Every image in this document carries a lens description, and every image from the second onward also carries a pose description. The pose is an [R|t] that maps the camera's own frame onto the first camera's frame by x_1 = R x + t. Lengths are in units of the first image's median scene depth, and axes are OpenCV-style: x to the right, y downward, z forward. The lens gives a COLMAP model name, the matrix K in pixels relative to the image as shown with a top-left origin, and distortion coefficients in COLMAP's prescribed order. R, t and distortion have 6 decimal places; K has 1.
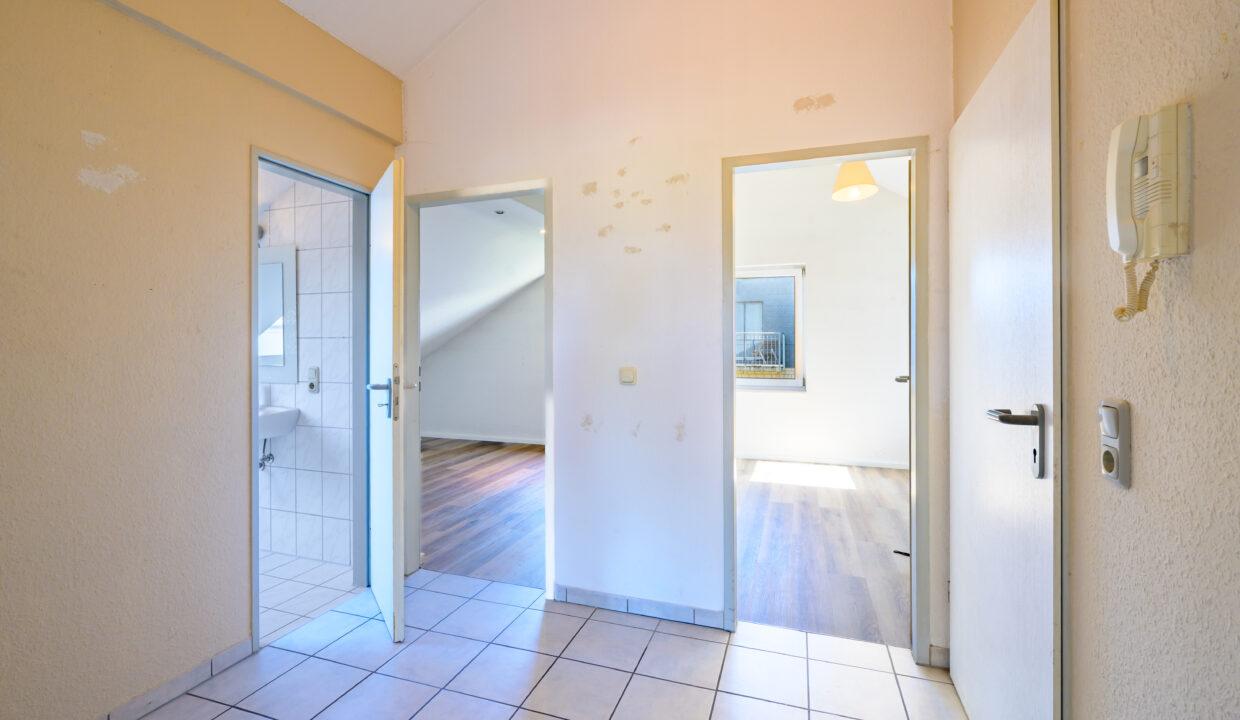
lens RADIAL K [[533.6, 0, 620.5], [0, 533.6, 341.4], [0, 0, 1]] dist [-0.000025, -0.000001]
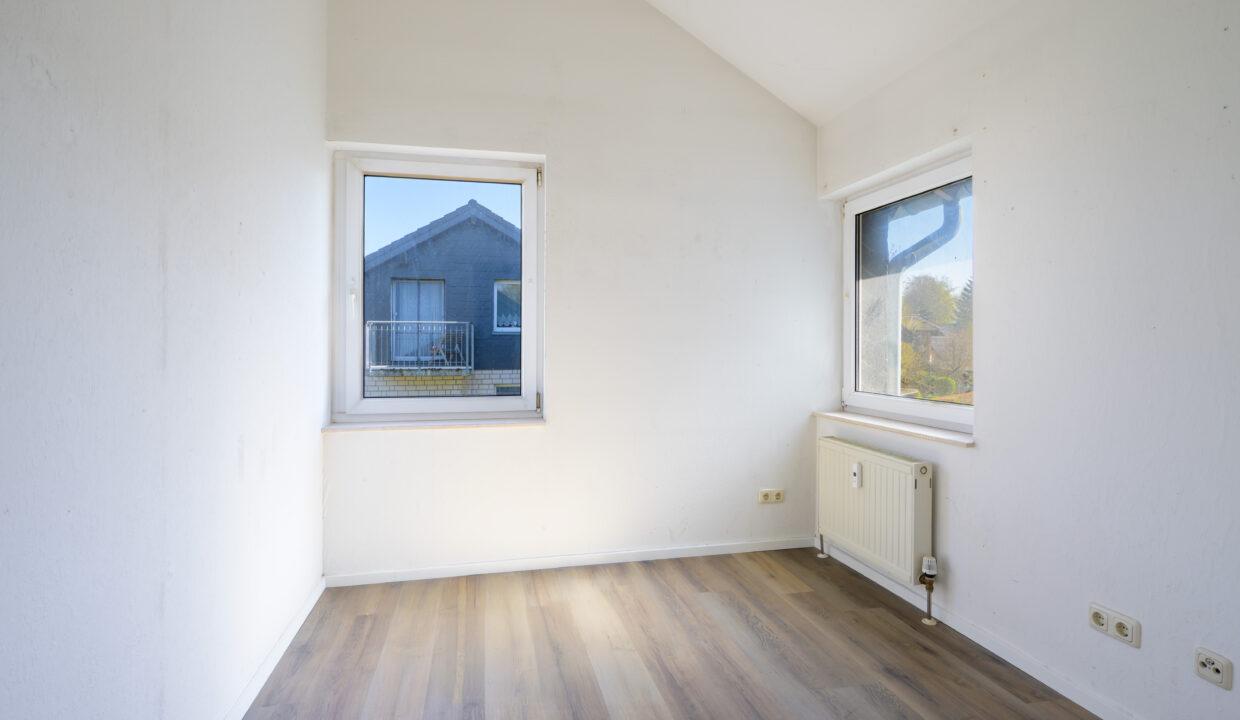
lens RADIAL K [[593.3, 0, 620.4], [0, 593.3, 339.9], [0, 0, 1]] dist [0.000606, 0.000012]
pose [[0.850193, 0.006866, 0.526426, 0.046061], [-0.006328, 0.999976, -0.002821, 0.008167], [-0.526432, -0.000933, 0.850217, 0.190510]]
